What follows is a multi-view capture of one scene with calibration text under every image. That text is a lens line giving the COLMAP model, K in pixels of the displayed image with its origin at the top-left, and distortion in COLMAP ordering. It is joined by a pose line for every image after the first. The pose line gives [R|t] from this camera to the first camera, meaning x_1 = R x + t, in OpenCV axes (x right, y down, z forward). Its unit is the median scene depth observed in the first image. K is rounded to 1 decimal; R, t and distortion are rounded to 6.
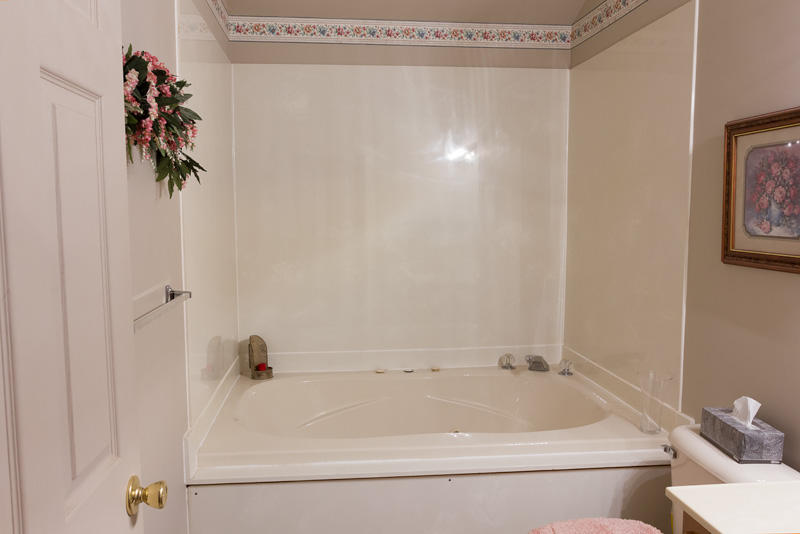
lens RADIAL K [[624.2, 0, 401.0], [0, 624.2, 265.8], [0, 0, 1]] dist [-0.052966, 0.040976]
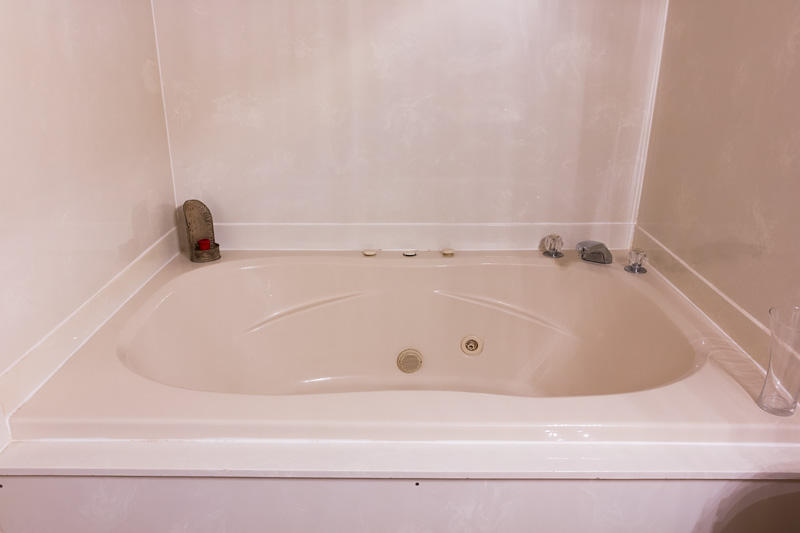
lens RADIAL K [[624.2, 0, 397.4], [0, 624.2, 265.7], [0, 0, 1]] dist [-0.052966, 0.040976]
pose [[0.994091, 0.044052, -0.099209, 0.070477], [-0.016207, 0.963941, 0.265622, -0.008183], [0.107333, -0.262445, 0.958959, 0.312642]]
